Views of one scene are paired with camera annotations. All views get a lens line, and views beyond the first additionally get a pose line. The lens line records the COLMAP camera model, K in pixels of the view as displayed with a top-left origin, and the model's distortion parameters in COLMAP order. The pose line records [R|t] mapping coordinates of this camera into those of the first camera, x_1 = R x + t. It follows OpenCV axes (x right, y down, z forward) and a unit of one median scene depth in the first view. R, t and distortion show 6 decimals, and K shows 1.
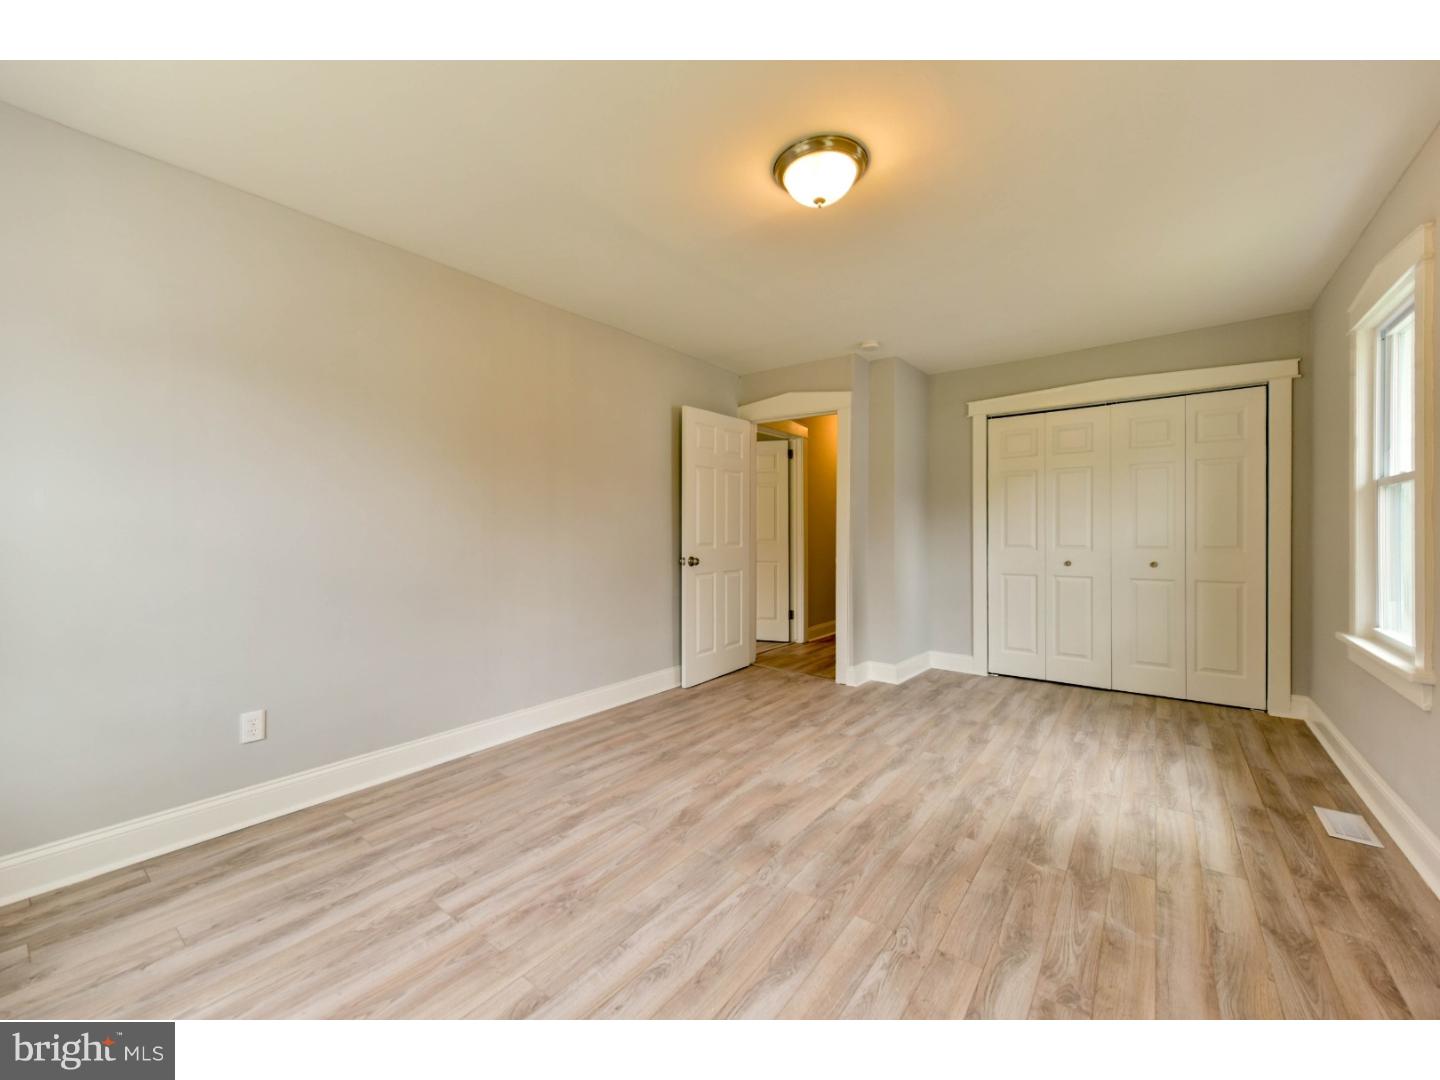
lens RADIAL K [[581.1, 0, 715.0], [0, 581.1, 533.3], [0, 0, 1]] dist [0.000261, -0.000386]
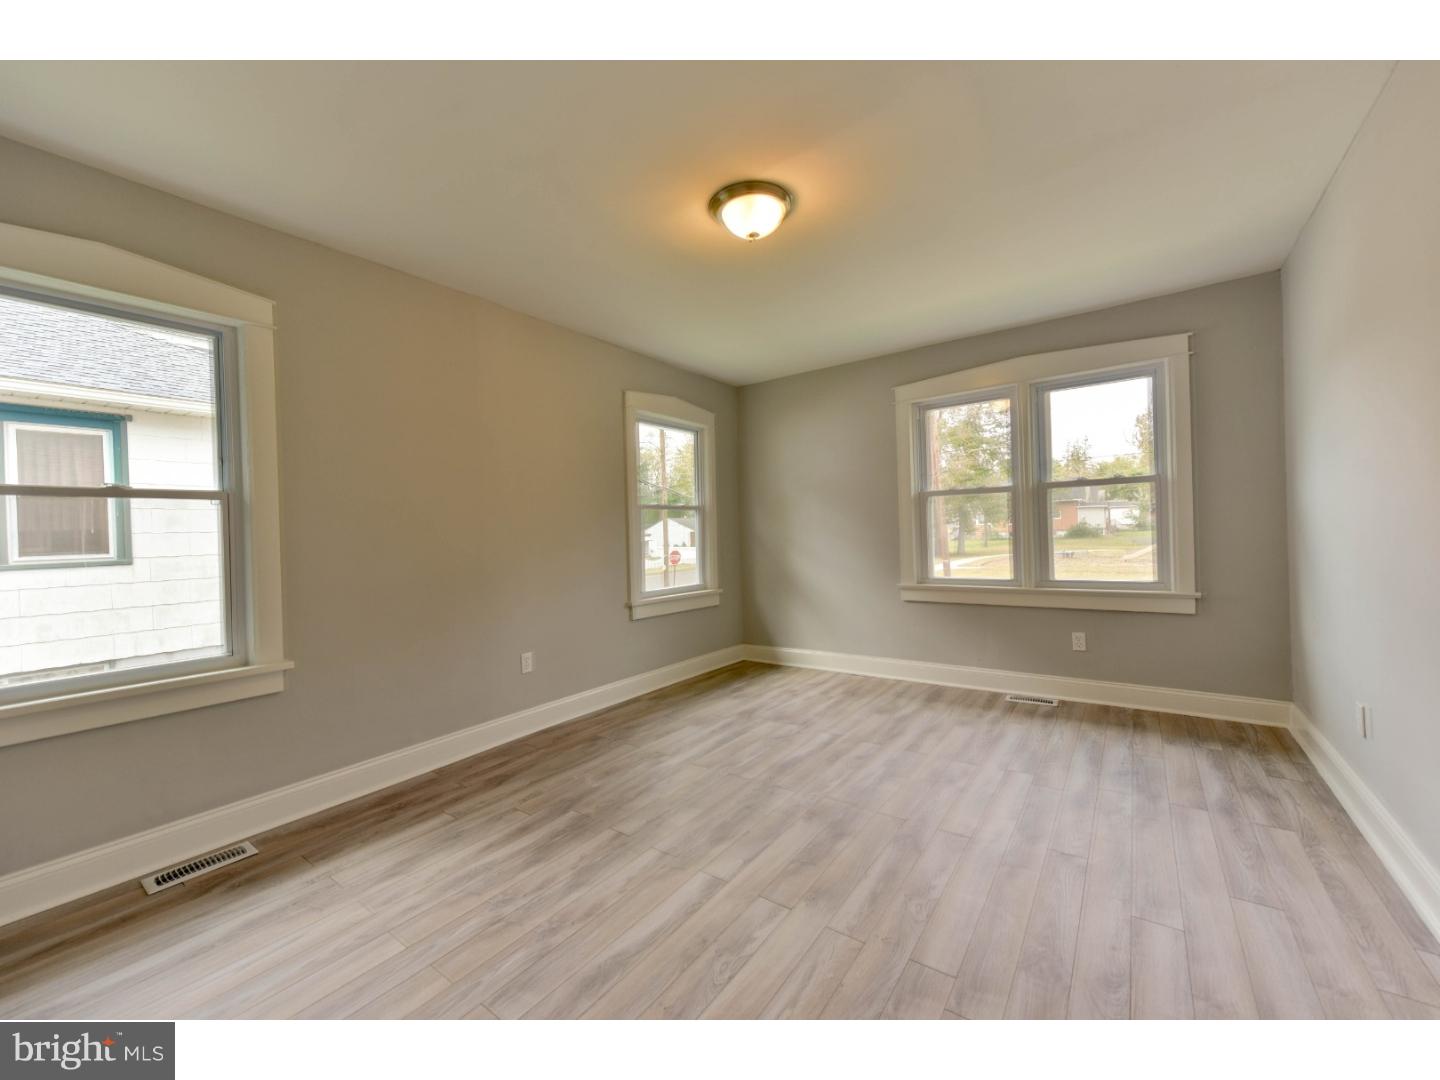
lens RADIAL K [[581.1, 0, 715.0], [0, 581.1, 533.3], [0, 0, 1]] dist [0.000261, -0.000386]
pose [[-0.999328, 0.033635, -0.014554, 0.264741], [0.033554, 0.999420, 0.005768, -0.009752], [0.014739, 0.005276, -0.999877, 1.997431]]
